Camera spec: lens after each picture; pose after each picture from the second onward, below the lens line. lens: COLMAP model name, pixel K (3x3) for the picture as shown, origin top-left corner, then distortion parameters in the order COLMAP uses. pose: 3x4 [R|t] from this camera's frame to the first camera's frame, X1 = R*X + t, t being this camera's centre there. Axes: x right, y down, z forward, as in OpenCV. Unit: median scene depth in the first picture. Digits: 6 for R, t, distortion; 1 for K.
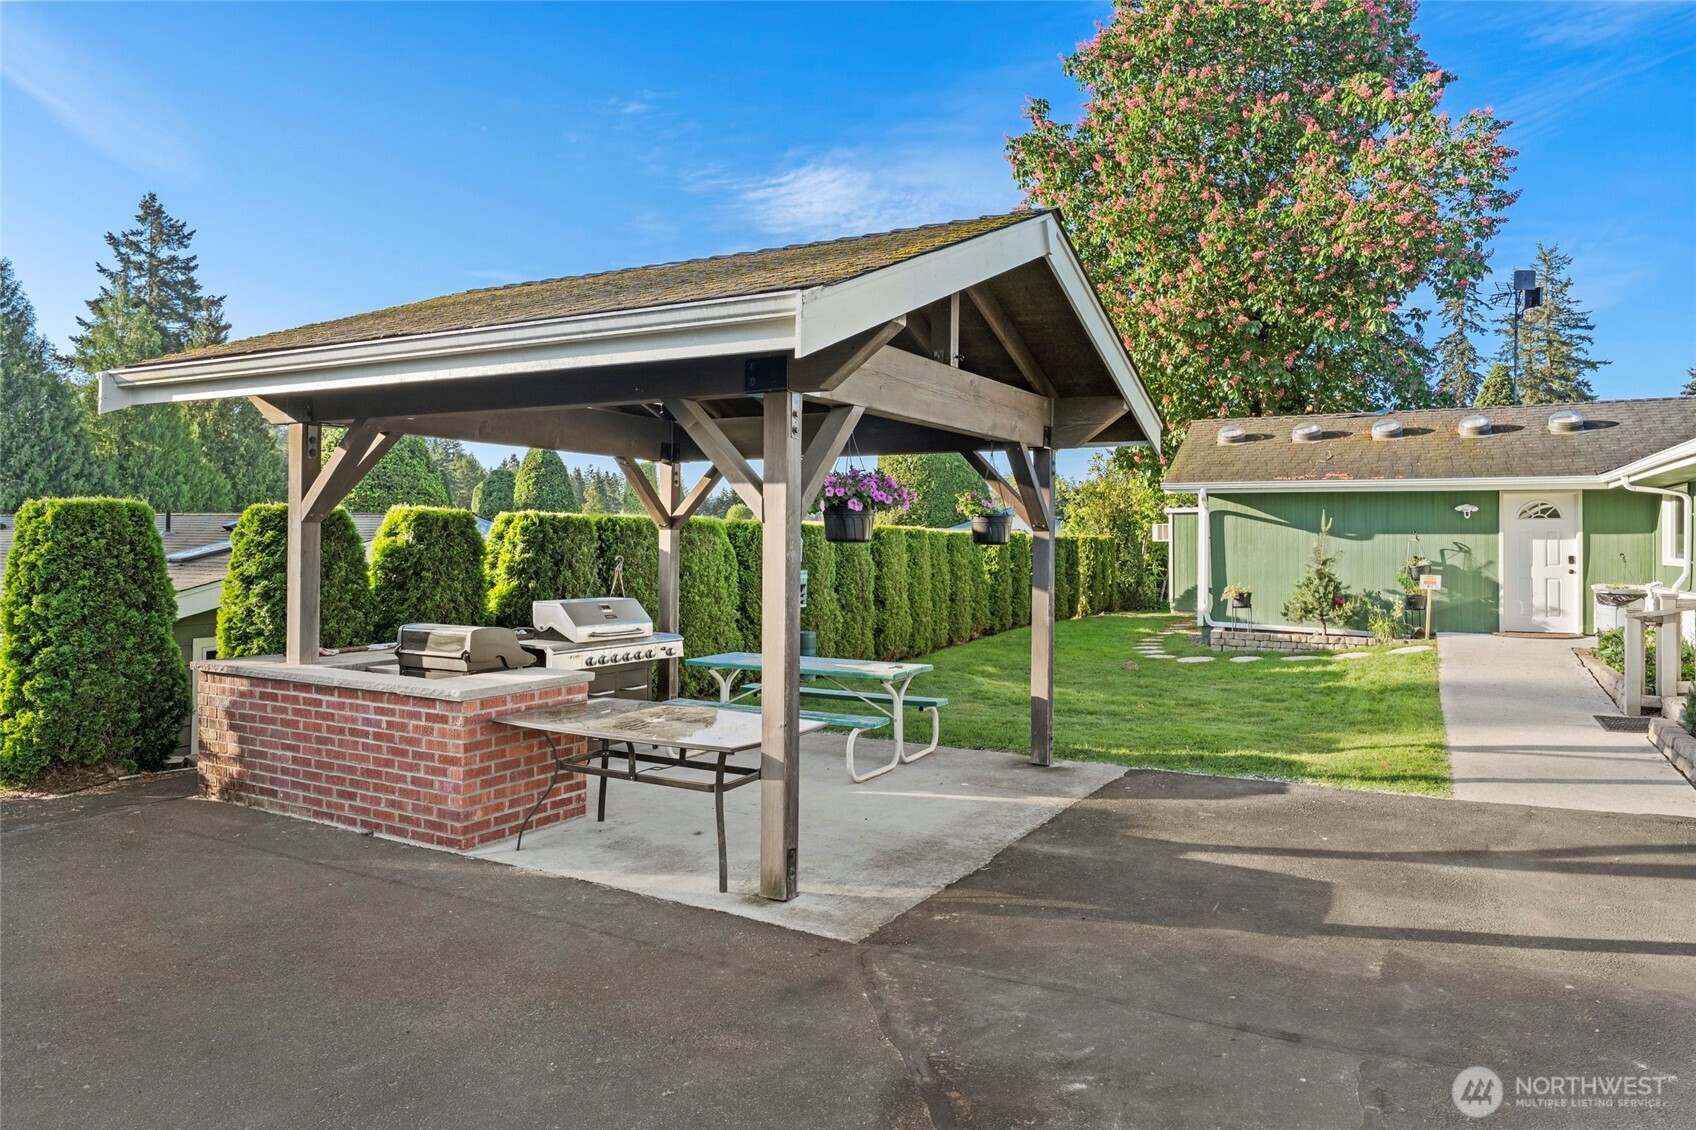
lens RADIAL K [[1172.4, 0, 757.2], [0, 1172.4, 527.3], [0, 0, 1]] dist [0.001758, 0.002977]
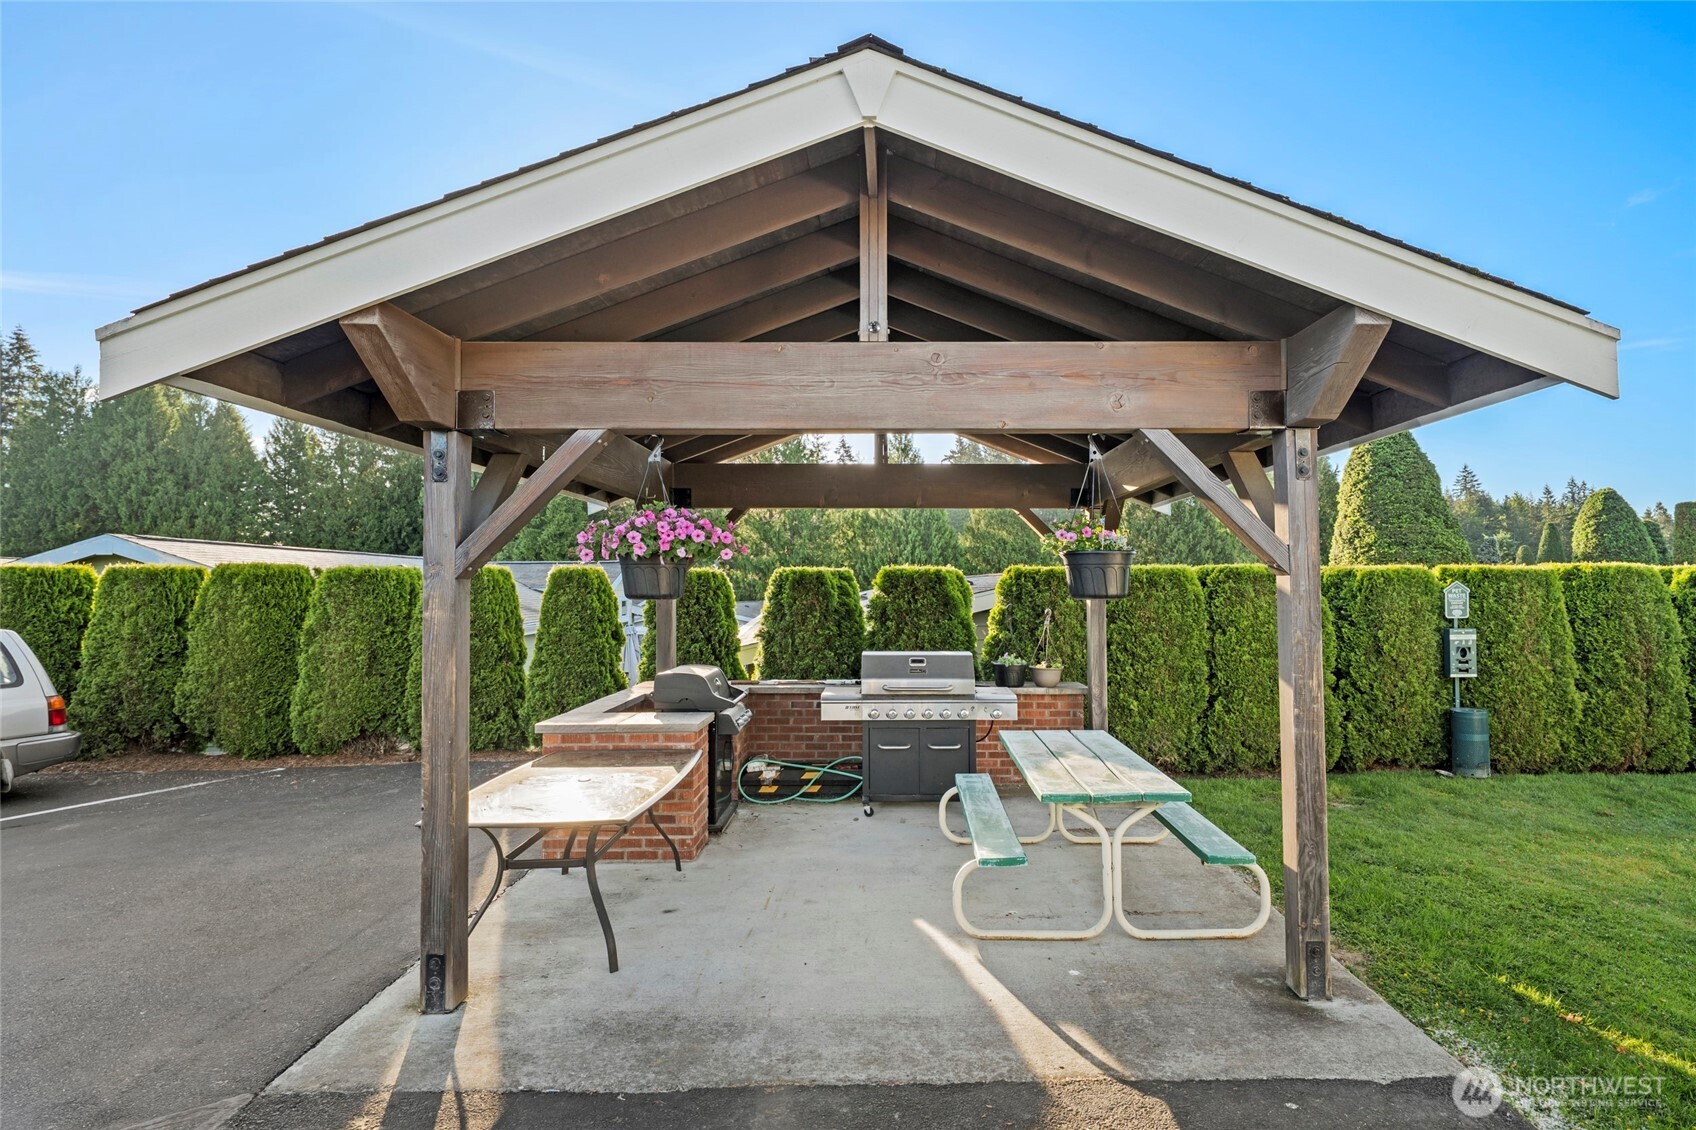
lens RADIAL K [[832.0, 0, 851.8], [0, 832.0, 559.9], [0, 0, 1]] dist [0.003223, 0.000508]
pose [[0.533279, -0.039404, -0.845021, 0.092178], [0.017289, 0.999214, -0.035683, 0.001218], [0.845763, 0.004420, 0.533541, 0.118065]]
